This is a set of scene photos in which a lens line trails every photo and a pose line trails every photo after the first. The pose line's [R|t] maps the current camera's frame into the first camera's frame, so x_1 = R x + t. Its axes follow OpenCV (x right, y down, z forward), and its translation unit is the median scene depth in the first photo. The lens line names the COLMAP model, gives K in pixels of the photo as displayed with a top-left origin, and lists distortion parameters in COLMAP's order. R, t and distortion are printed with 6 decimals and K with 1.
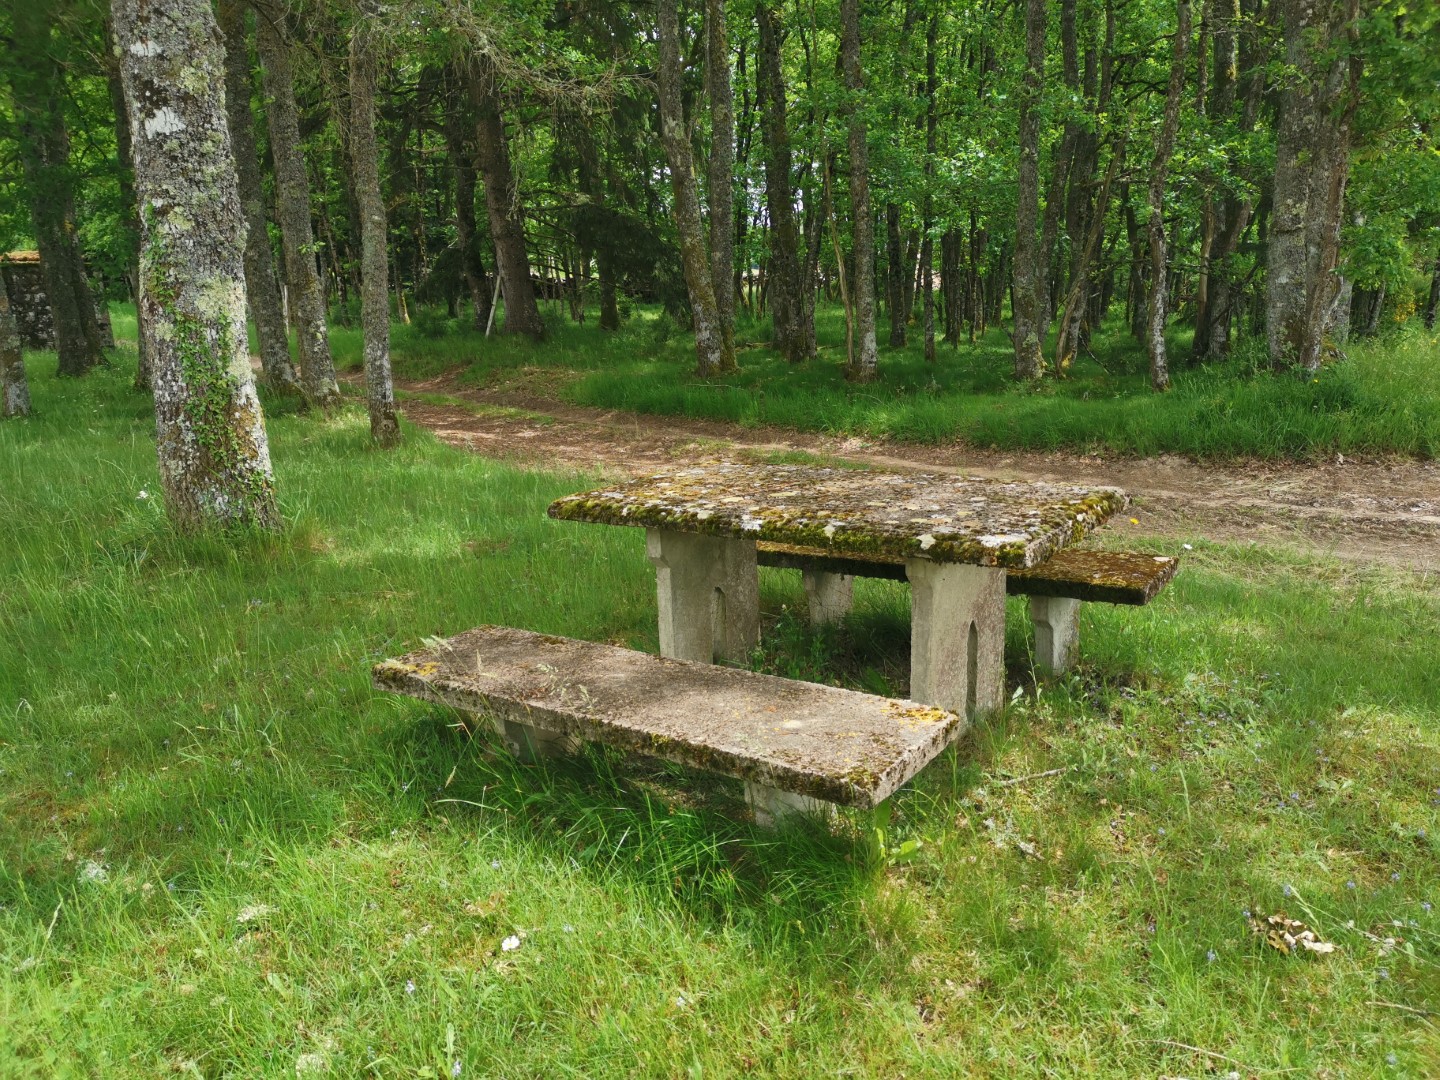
lens RADIAL K [[1142.9, 0, 723.6], [0, 1142.9, 543.2], [0, 0, 1]] dist [-0.000751, -0.002523]
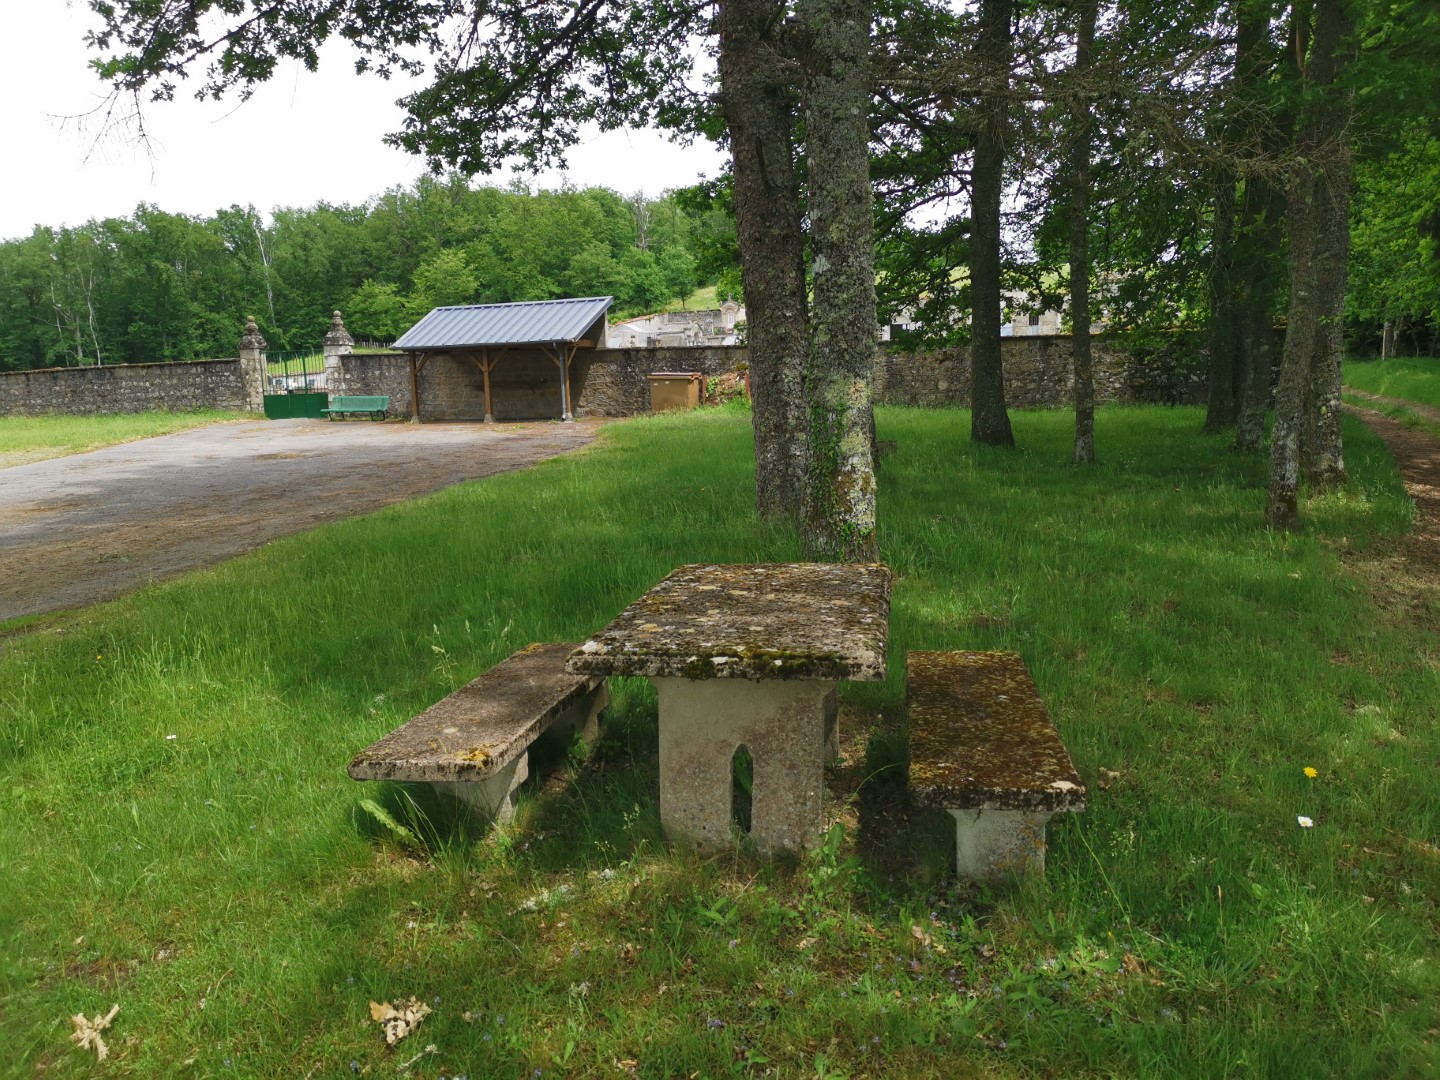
lens RADIAL K [[1142.9, 0, 724.1], [0, 1142.9, 538.3], [0, 0, 1]] dist [-0.000751, -0.002523]
pose [[0.374602, 0.158950, -0.913459, 0.751490], [-0.189935, 0.977458, 0.092195, -0.143727], [0.907523, 0.138962, 0.396348, 0.374605]]
